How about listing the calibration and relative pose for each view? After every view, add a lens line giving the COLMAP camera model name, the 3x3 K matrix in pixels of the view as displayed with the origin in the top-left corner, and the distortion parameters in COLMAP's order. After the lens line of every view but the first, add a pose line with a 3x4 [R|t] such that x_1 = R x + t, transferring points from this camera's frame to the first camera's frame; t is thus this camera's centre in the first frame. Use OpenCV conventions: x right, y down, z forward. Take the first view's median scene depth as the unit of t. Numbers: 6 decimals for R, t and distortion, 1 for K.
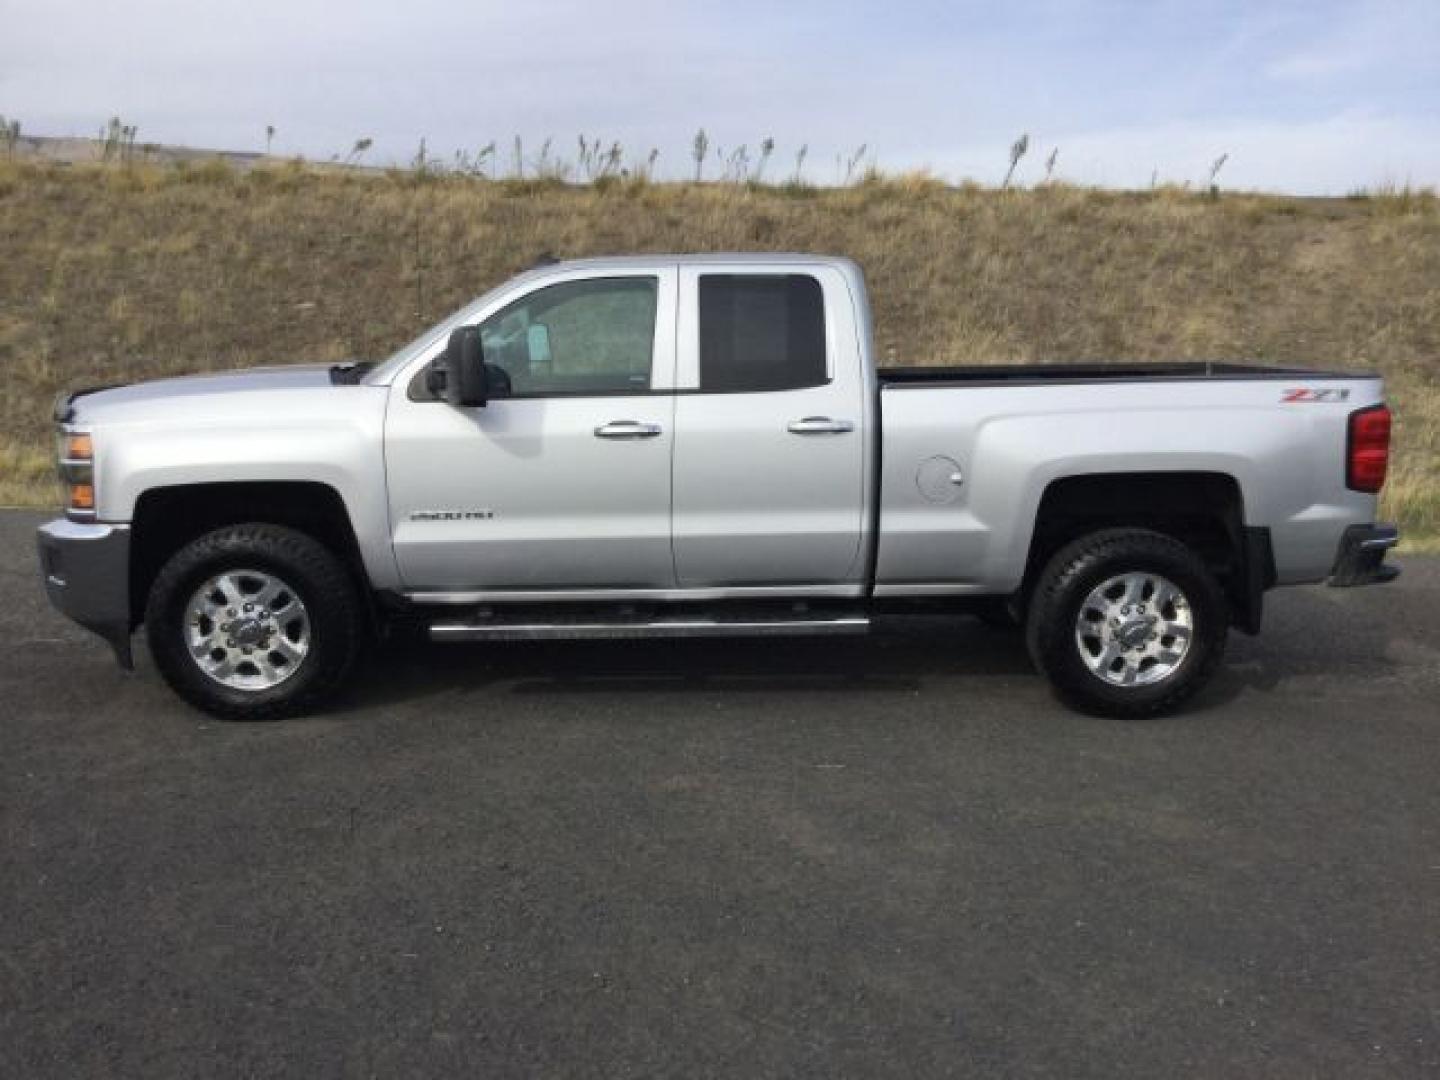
lens RADIAL K [[1297.9, 0, 720.0], [0, 1297.9, 534.2], [0, 0, 1]] dist [0.090380, -0.142410]
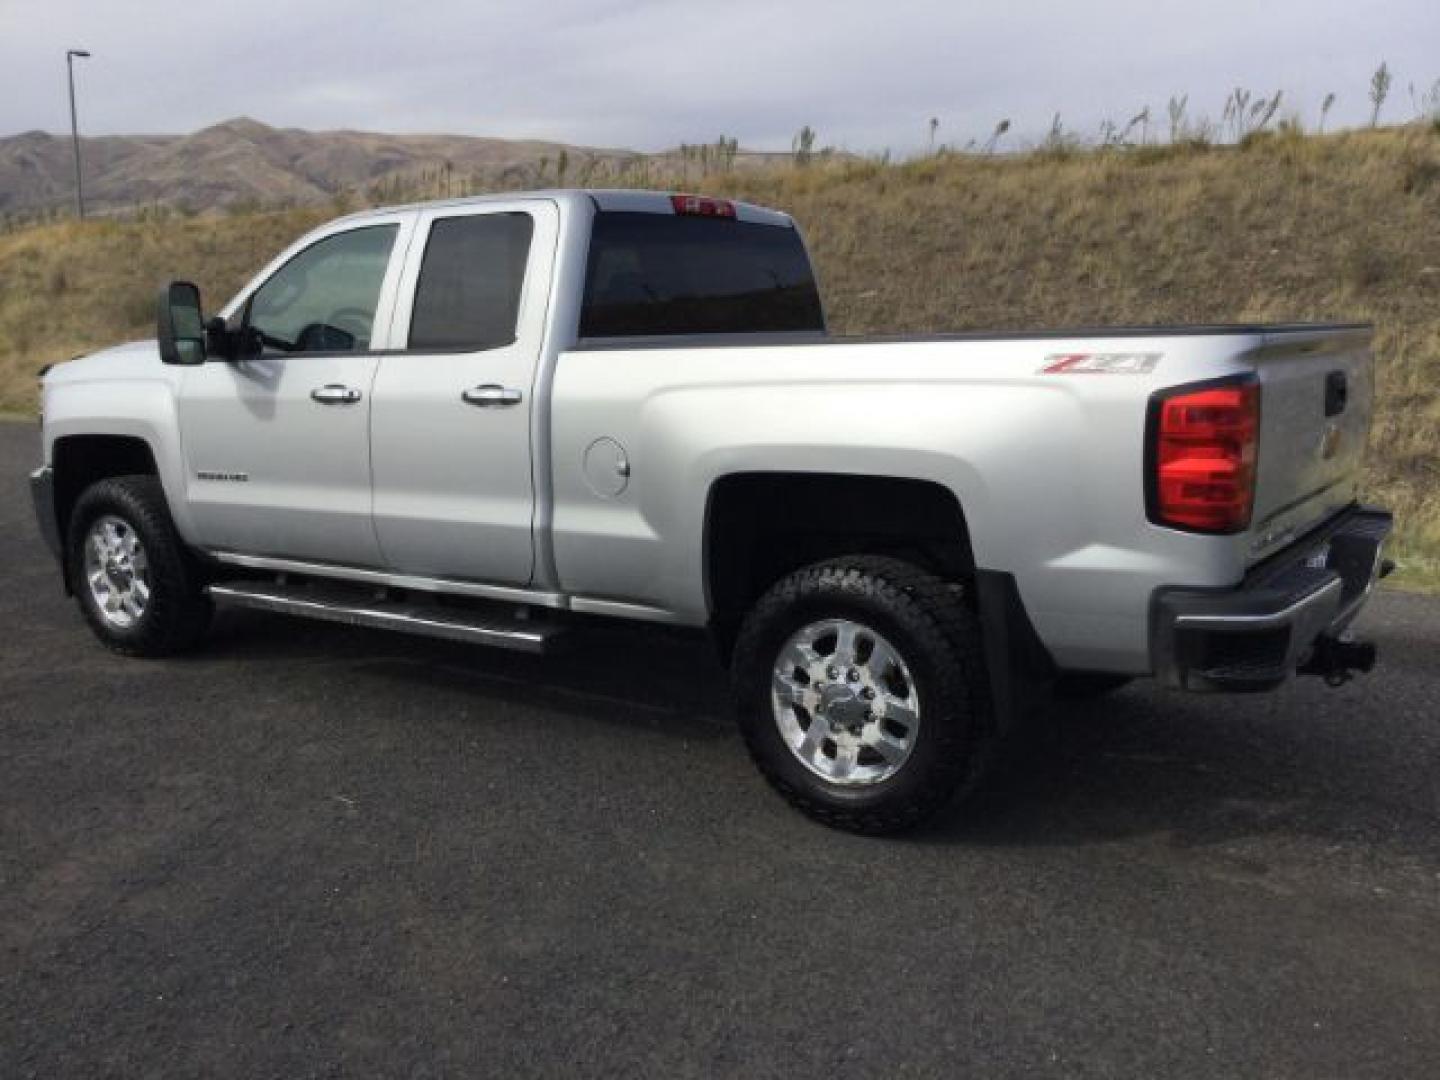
lens RADIAL K [[1297.8, 0, 720.0], [0, 1297.8, 540.0], [0, 0, 1]] dist [0.019506, -0.012333]
pose [[0.795566, 0.086601, -0.599646, 0.679614], [-0.081520, 0.996032, 0.035693, -0.032118], [0.600358, 0.020488, 0.799469, 0.421707]]
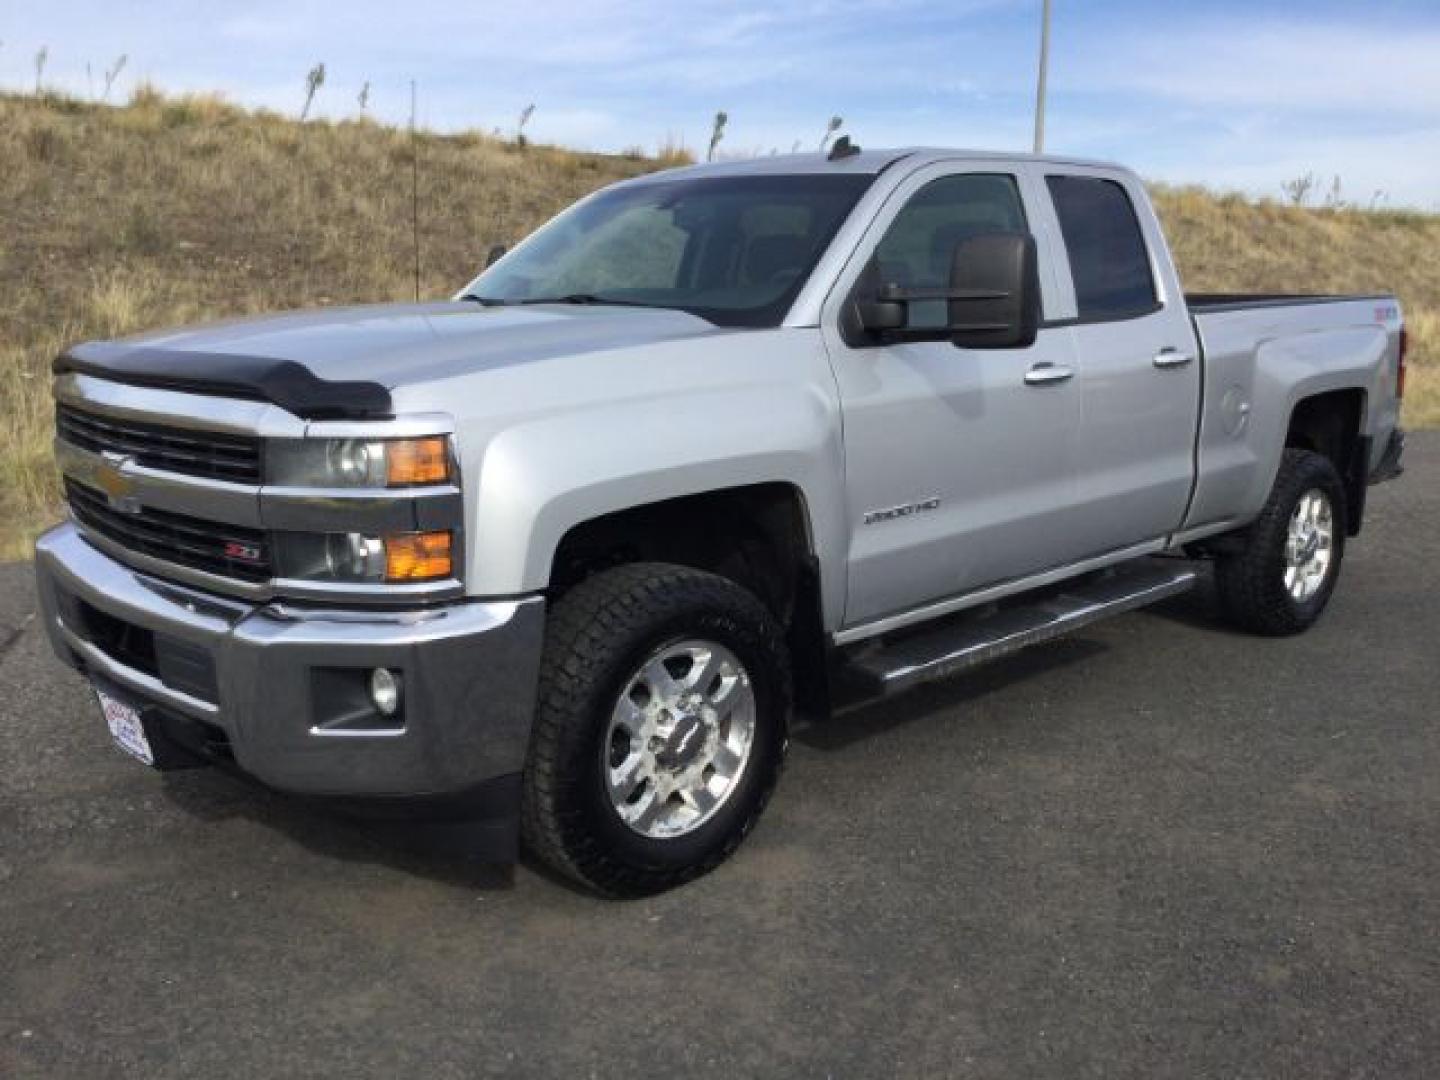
lens RADIAL K [[1297.9, 0, 720.0], [0, 1297.9, 534.2], [0, 0, 1]] dist [0.090380, -0.142410]
pose [[0.762649, -0.128134, 0.633994, -0.704524], [0.108567, 0.991634, 0.069816, -0.059695], [-0.637636, 0.015586, 0.770180, 0.511531]]
